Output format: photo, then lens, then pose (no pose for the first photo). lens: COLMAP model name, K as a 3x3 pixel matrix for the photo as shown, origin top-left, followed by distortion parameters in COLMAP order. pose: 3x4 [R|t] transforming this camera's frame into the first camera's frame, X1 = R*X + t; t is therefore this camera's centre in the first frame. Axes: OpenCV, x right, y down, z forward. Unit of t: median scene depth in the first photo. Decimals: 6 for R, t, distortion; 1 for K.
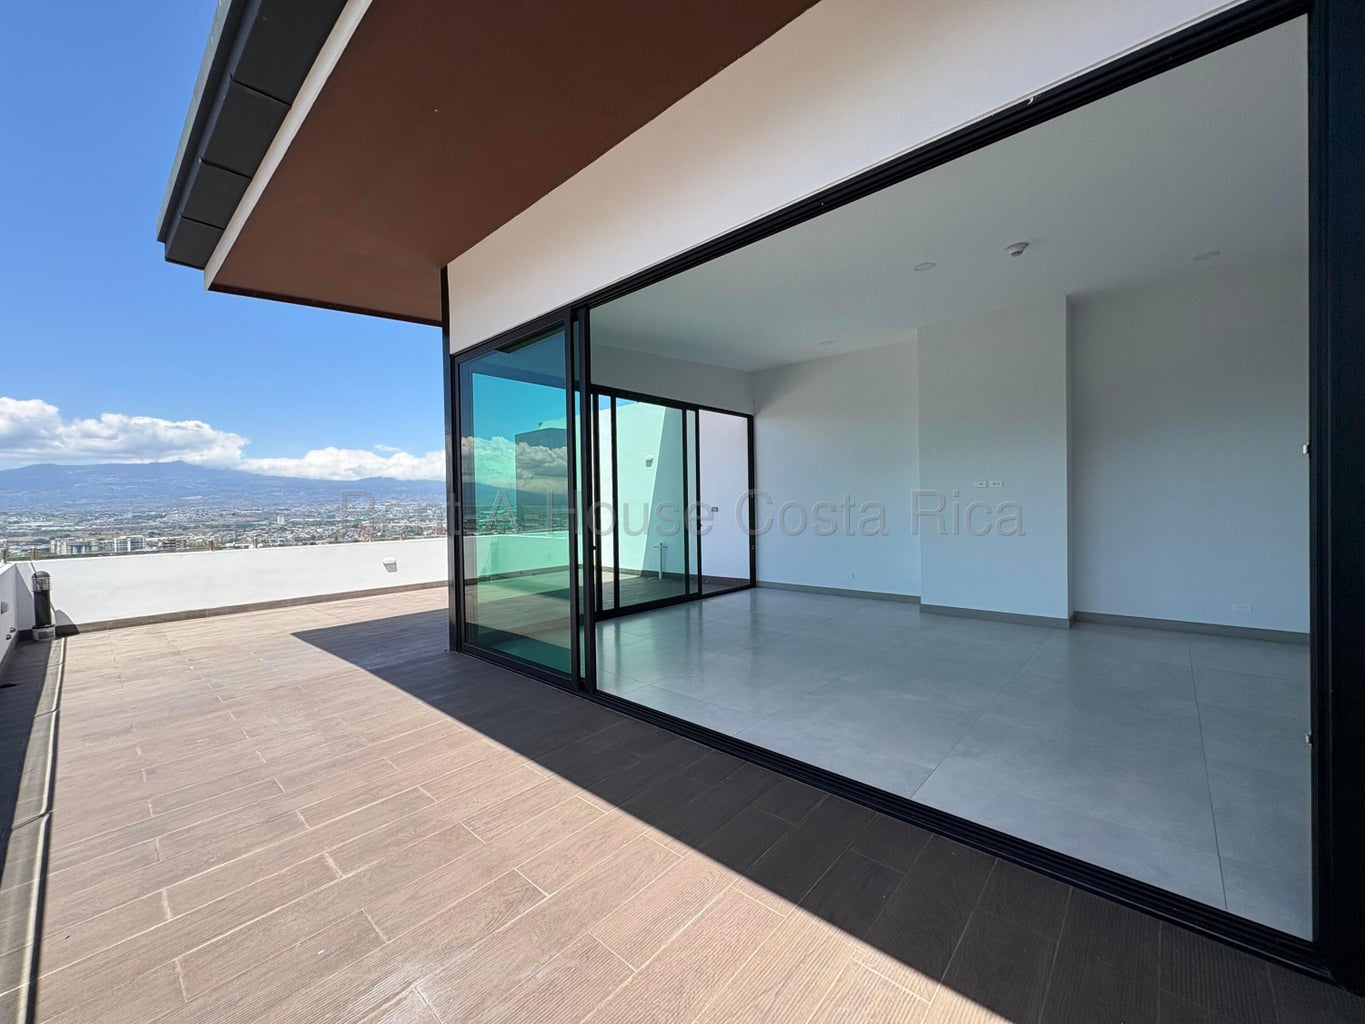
lens RADIAL K [[539.0, 0, 682.5], [0, 539.0, 512.0], [0, 0, 1]] dist [-0.002493, 0.000266]
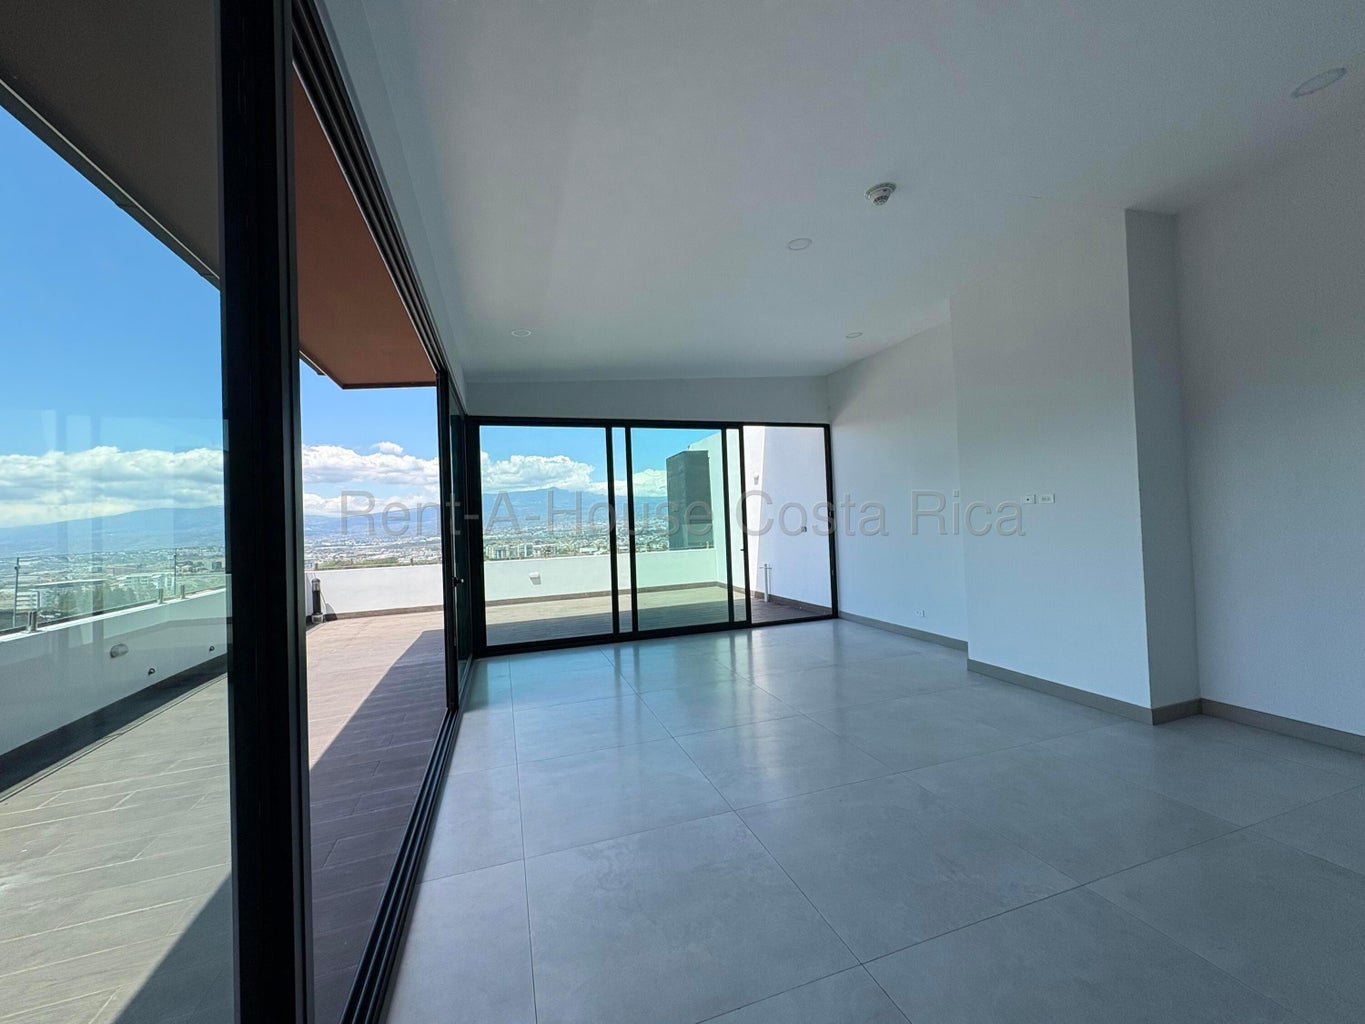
lens RADIAL K [[539.0, 0, 682.5], [0, 539.0, 512.0], [0, 0, 1]] dist [-0.002493, 0.000266]
pose [[0.872422, -0.026783, -0.488019, 0.473187], [0.019147, 0.999604, -0.020630, -0.027488], [0.488379, 0.008653, 0.872589, 0.146311]]
